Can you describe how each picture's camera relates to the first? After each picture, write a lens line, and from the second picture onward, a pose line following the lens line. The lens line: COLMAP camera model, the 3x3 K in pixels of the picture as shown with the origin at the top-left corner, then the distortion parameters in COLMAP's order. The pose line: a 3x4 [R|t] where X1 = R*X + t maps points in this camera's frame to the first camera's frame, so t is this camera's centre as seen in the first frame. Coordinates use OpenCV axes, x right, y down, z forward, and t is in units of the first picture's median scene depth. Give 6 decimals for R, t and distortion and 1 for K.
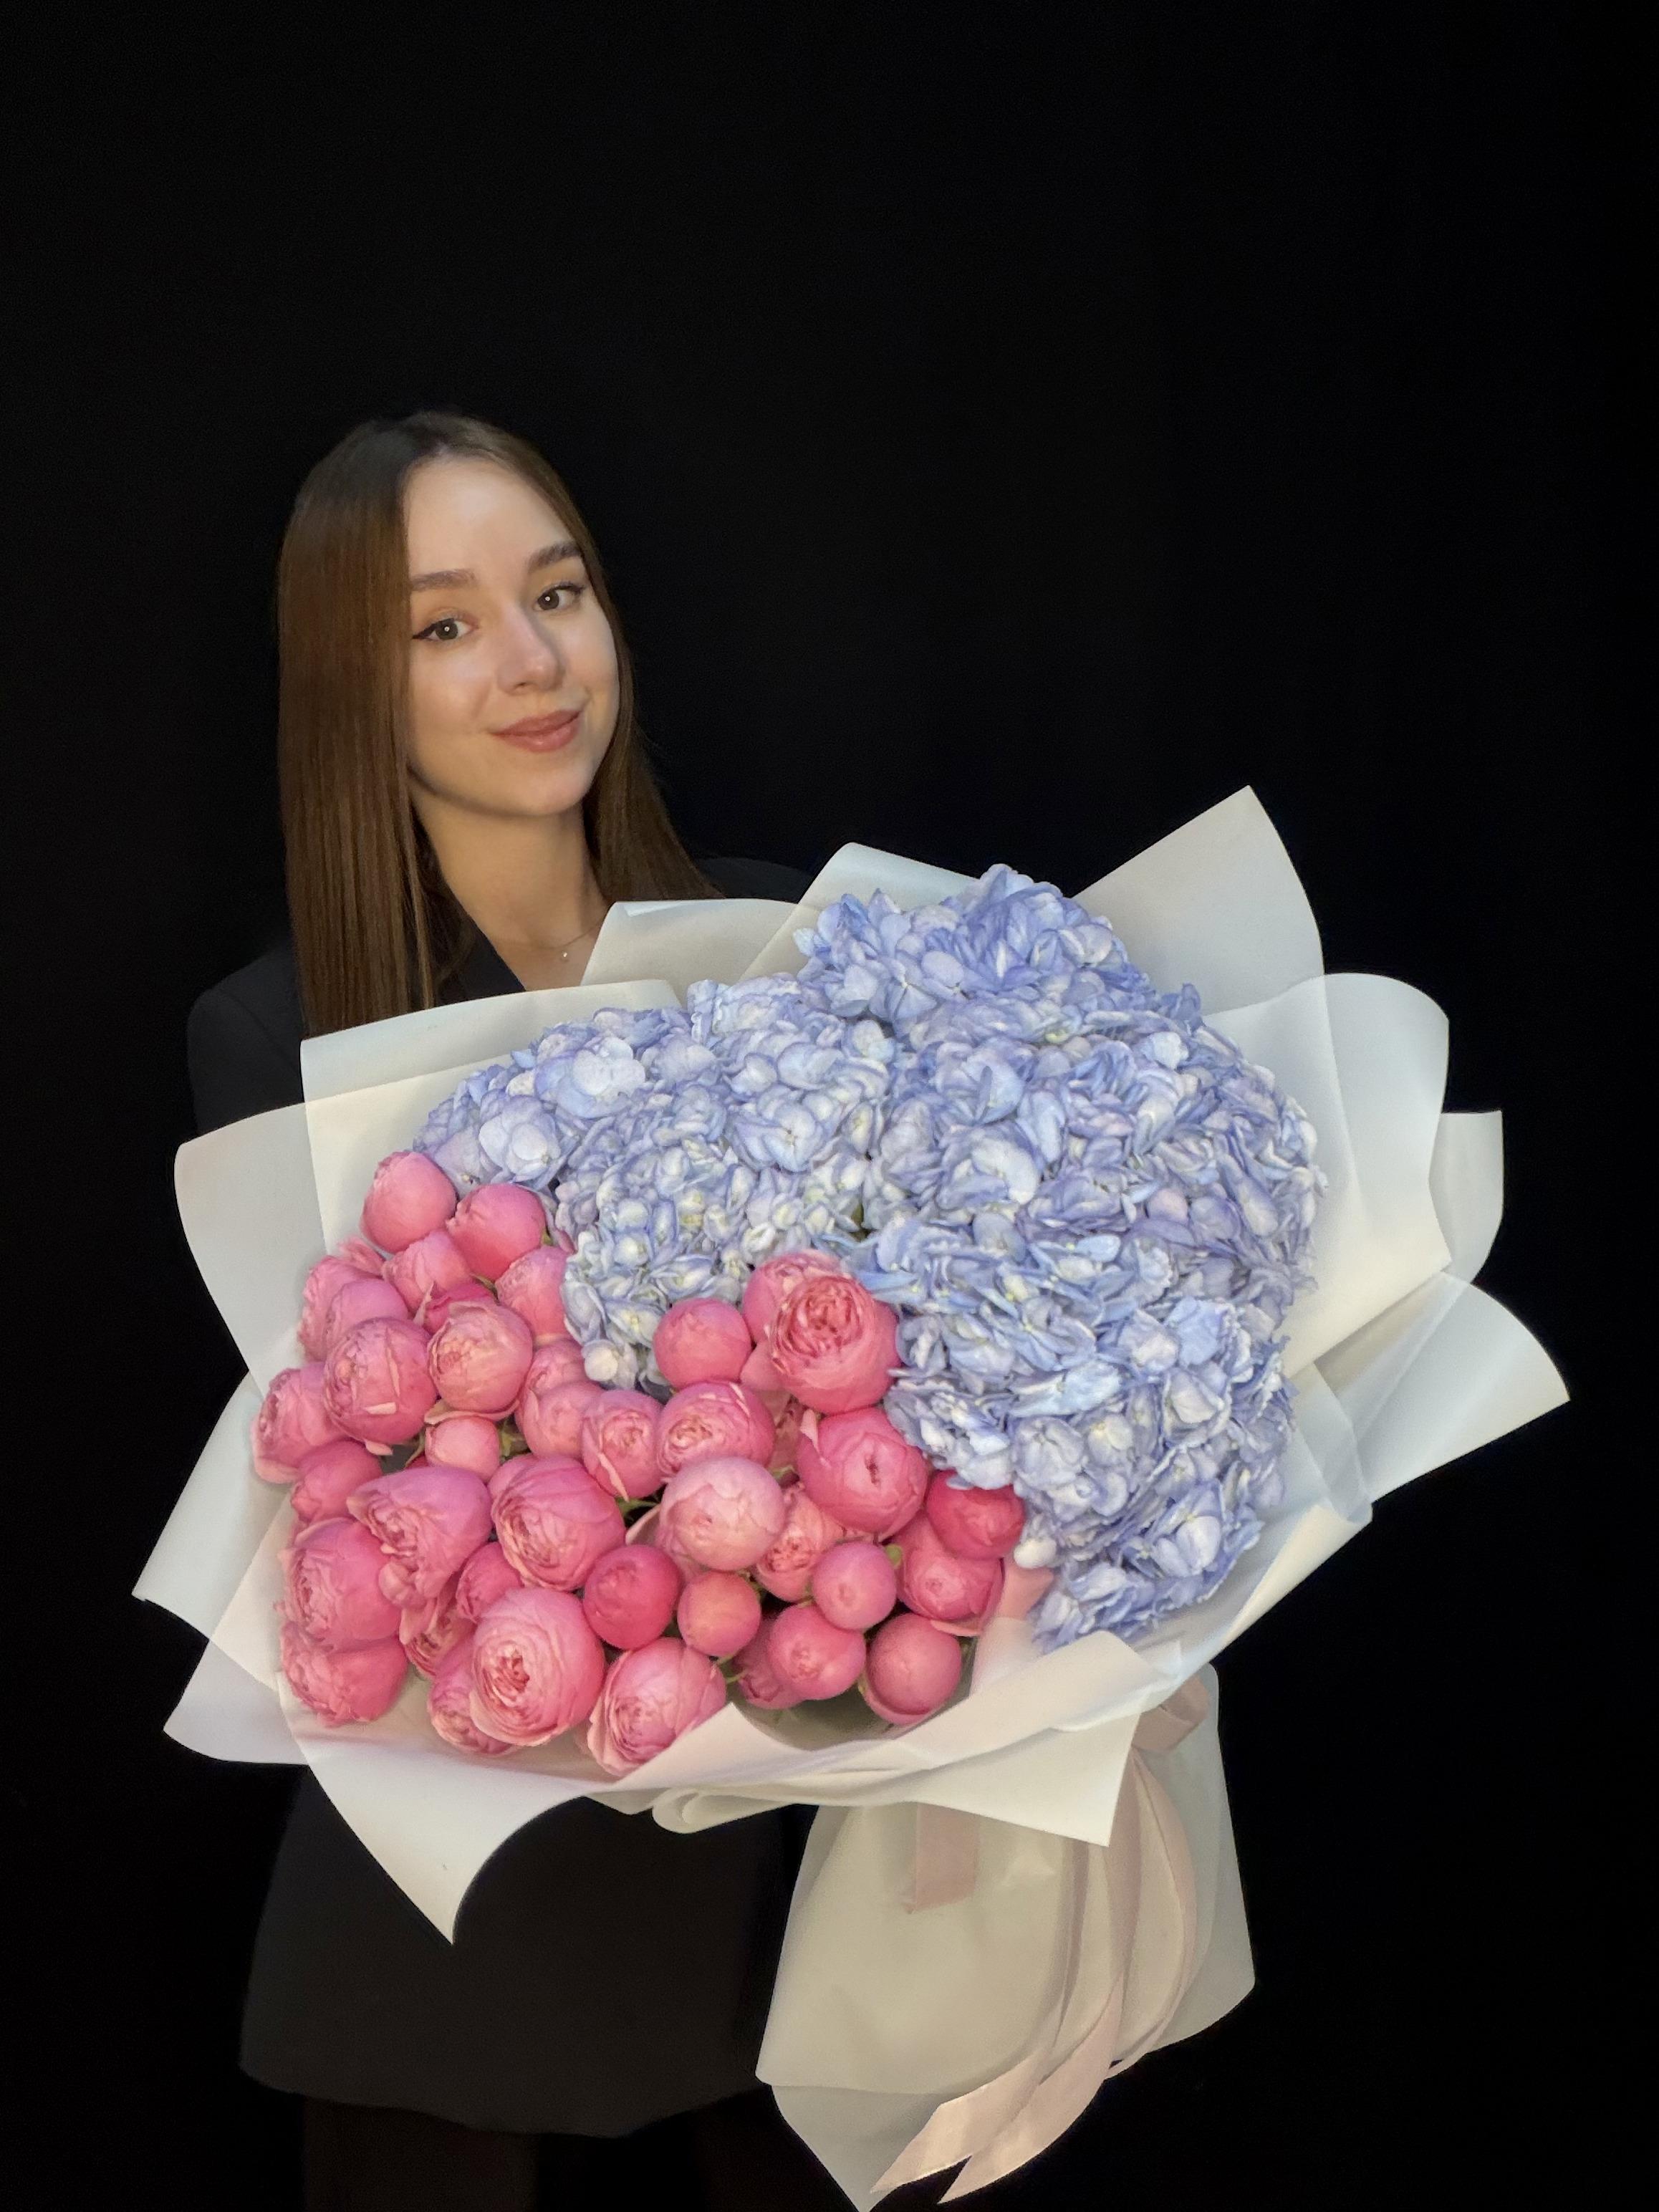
lens RADIAL K [[1941.9, 0, 829.5], [0, 1941.9, 1106.0], [0, 0, 1]] dist [0.009589, 0.001283]
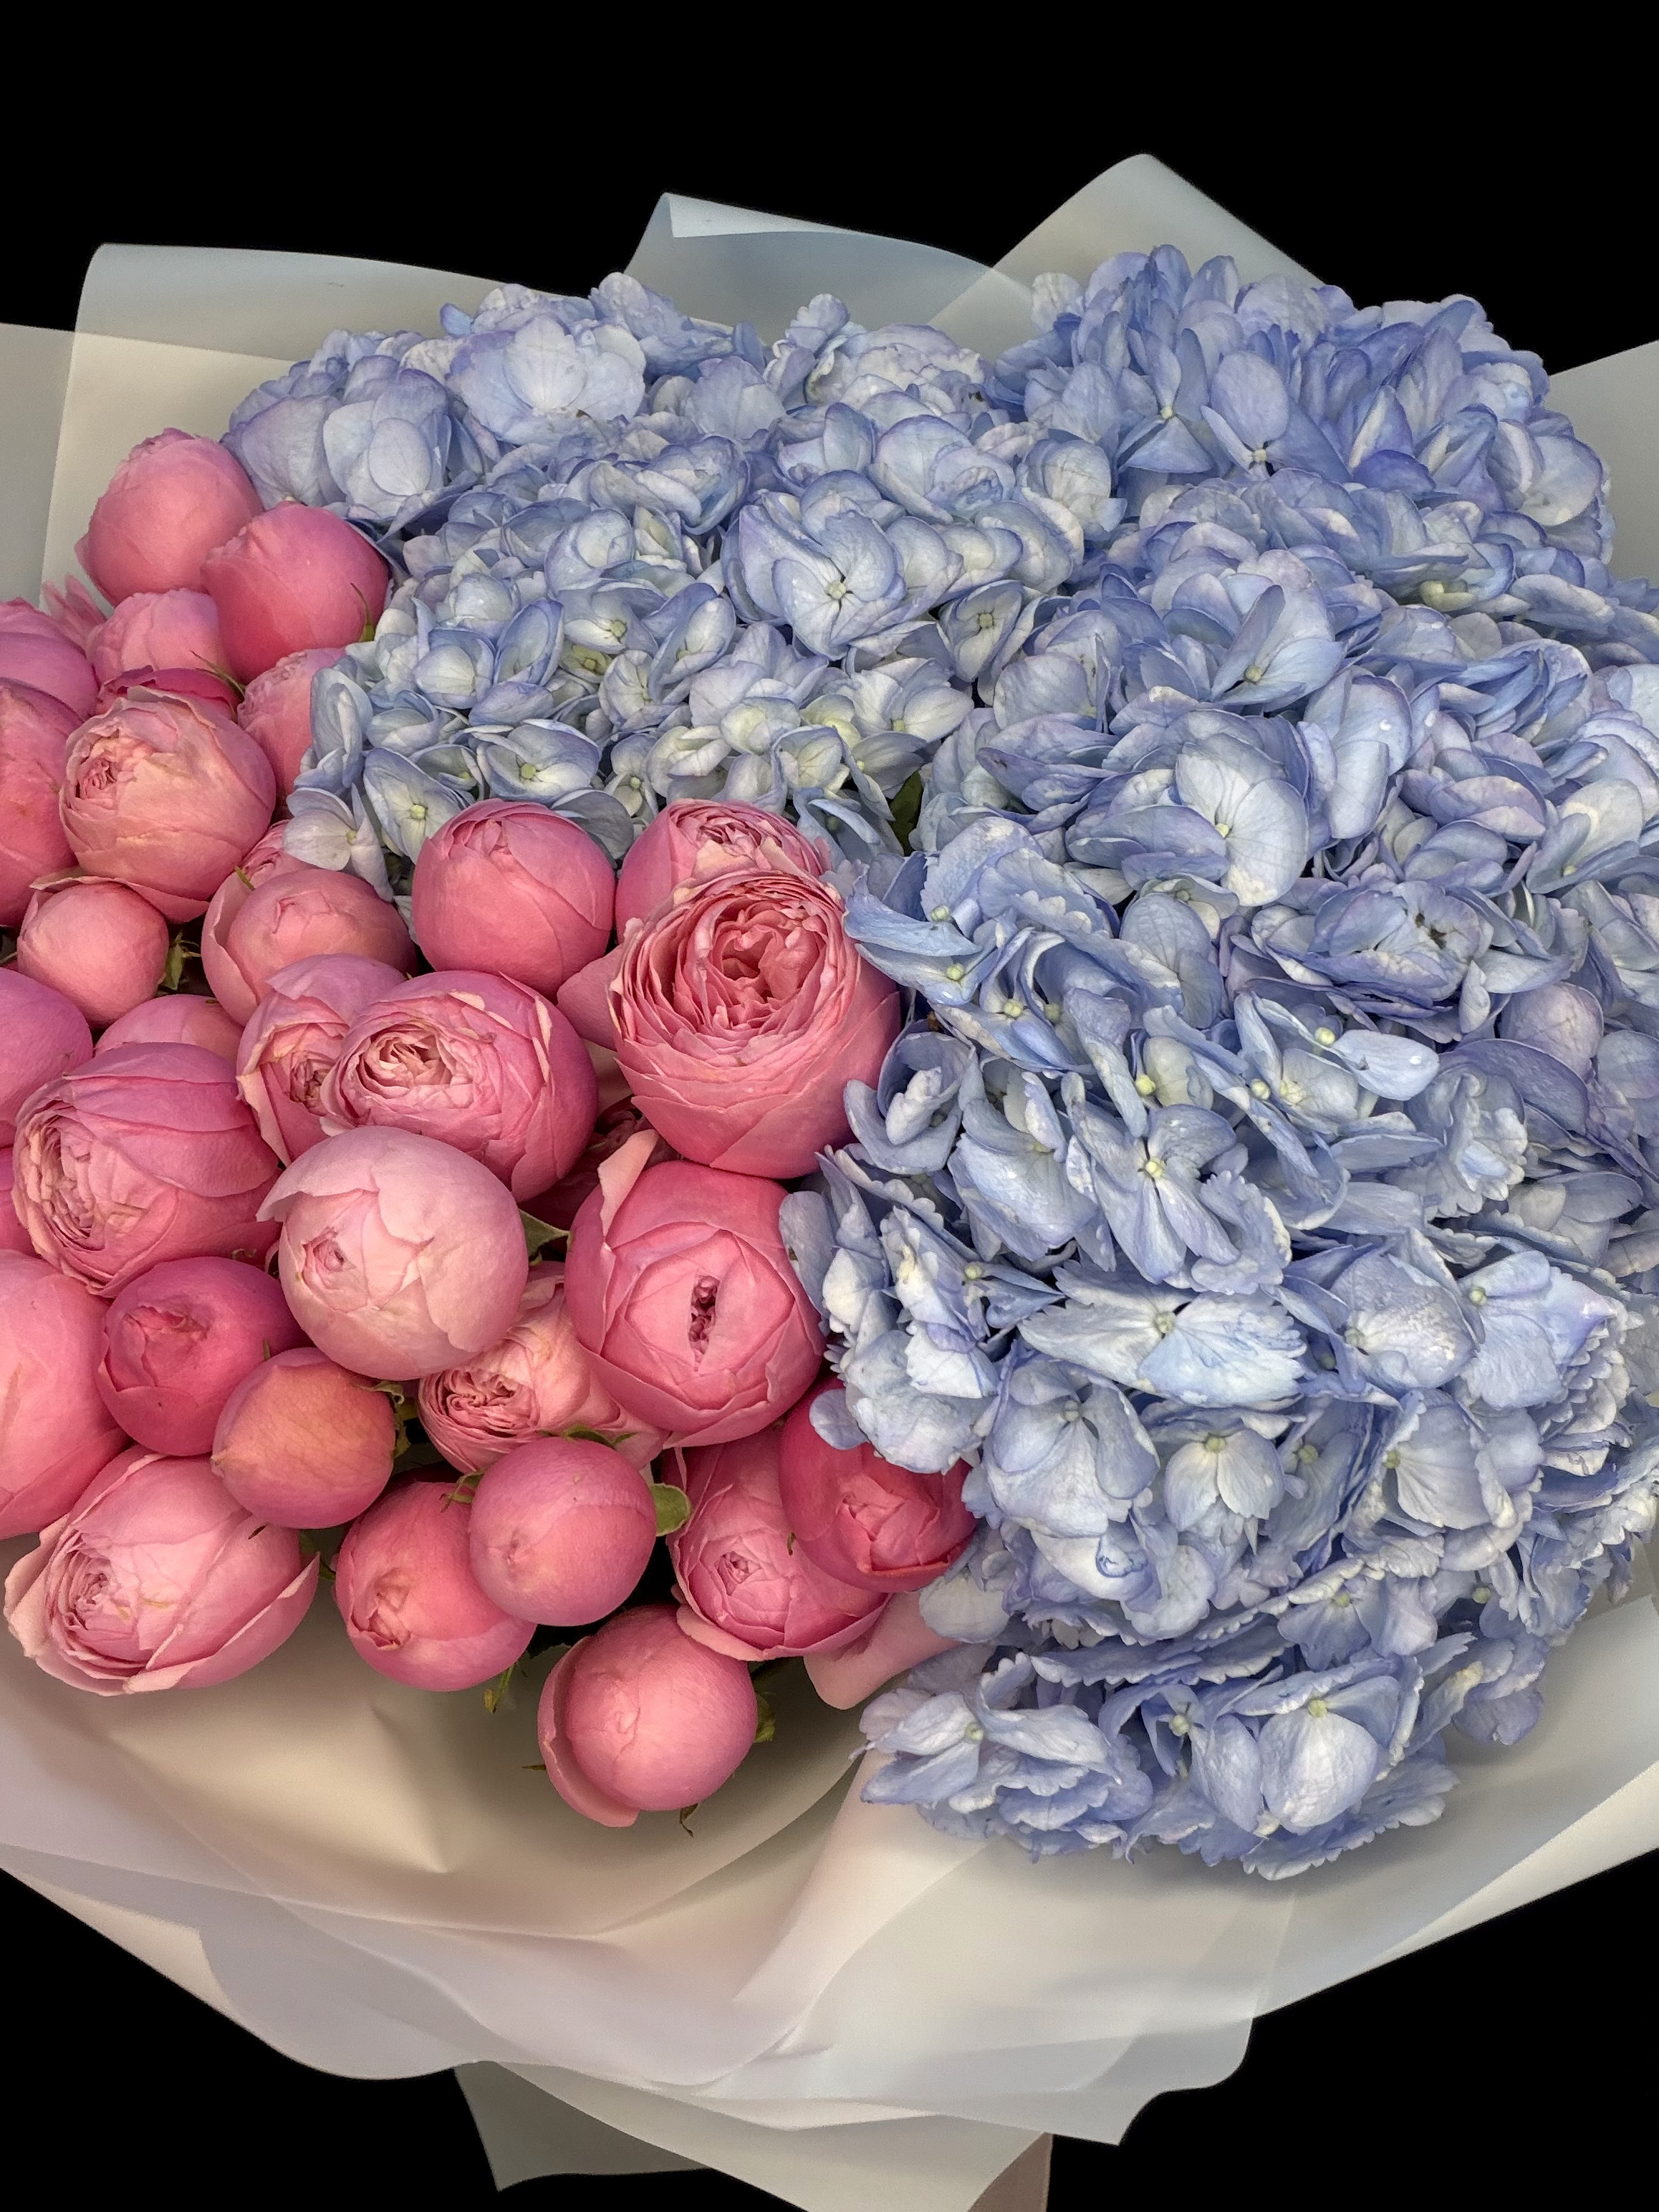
lens RADIAL K [[1941.9, 0, 829.5], [0, 1941.9, 1106.0], [0, 0, 1]] dist [0.009589, 0.001283]
pose [[0.923392, 0.383845, -0.003160, 0.030885], [-0.375052, 0.903932, 0.205530, 0.037943], [0.081748, -0.188600, 0.978646, 0.540826]]
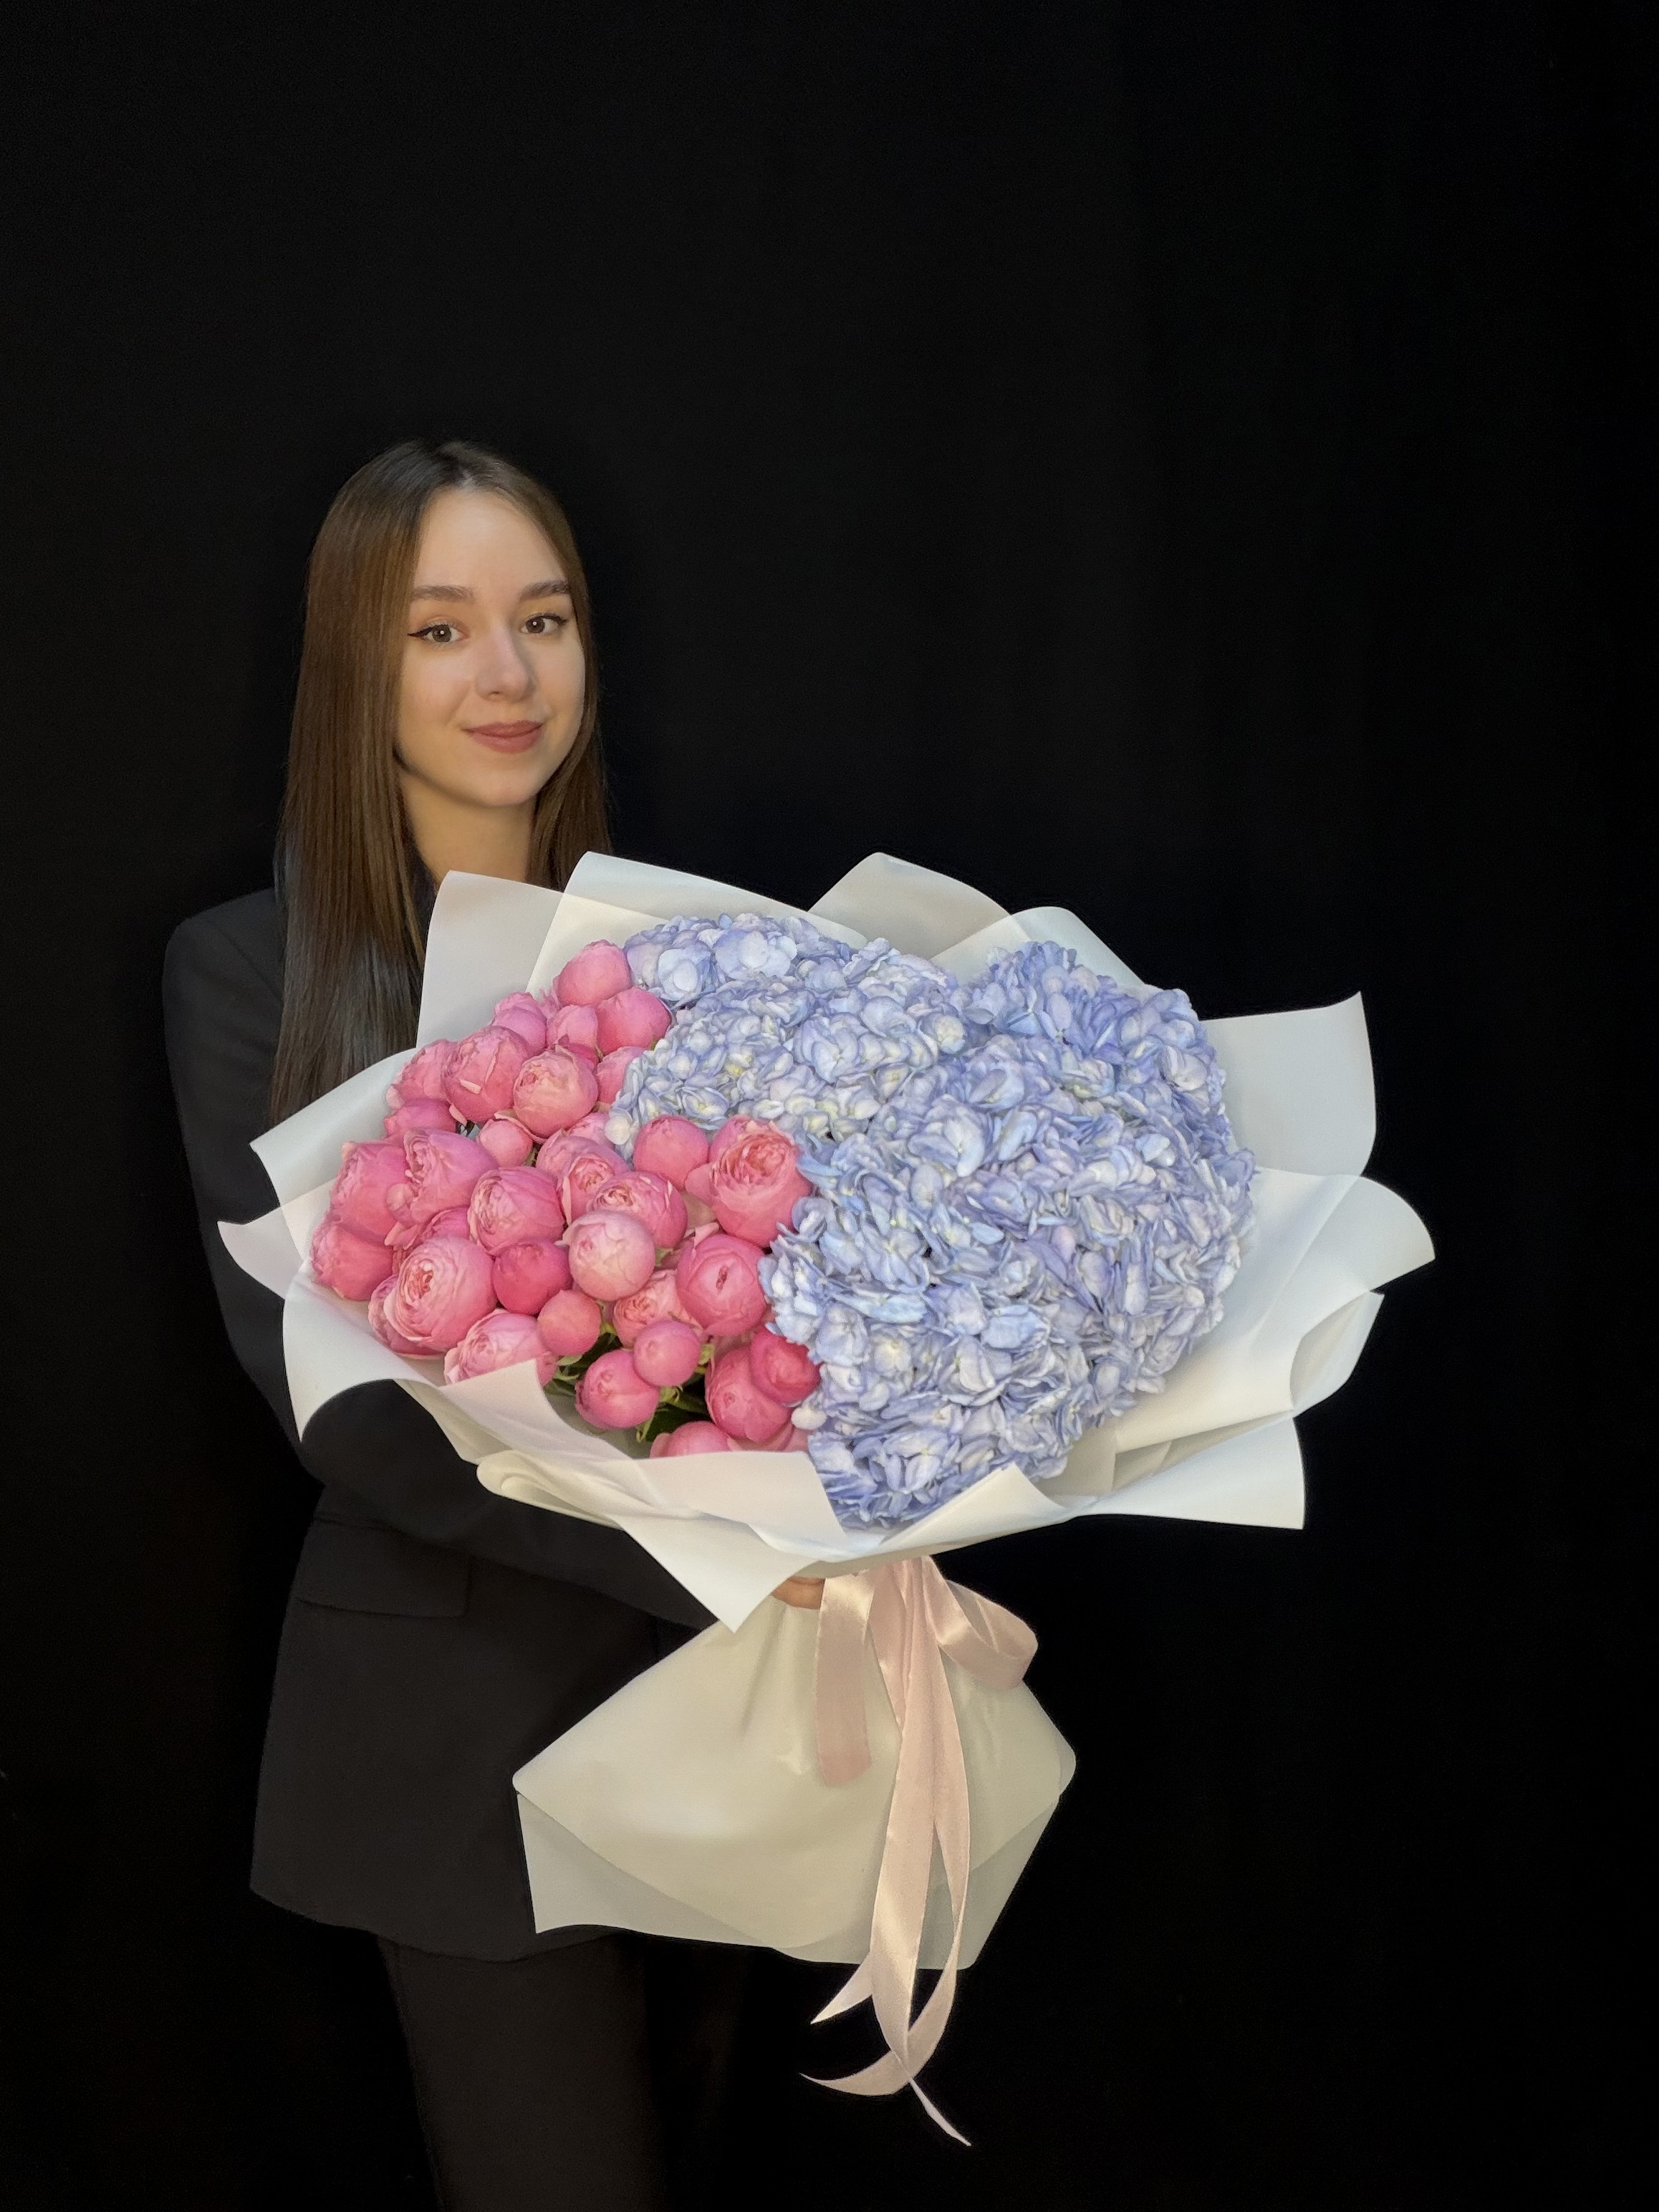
lens RADIAL K [[1941.9, 0, 829.5], [0, 1941.9, 1106.0], [0, 0, 1]] dist [0.009589, 0.001283]
pose [[0.840211, 0.474890, -0.261773, 0.326680], [-0.491517, 0.870865, 0.002242, 0.047719], [0.229034, 0.126782, 0.965127, -0.193037]]
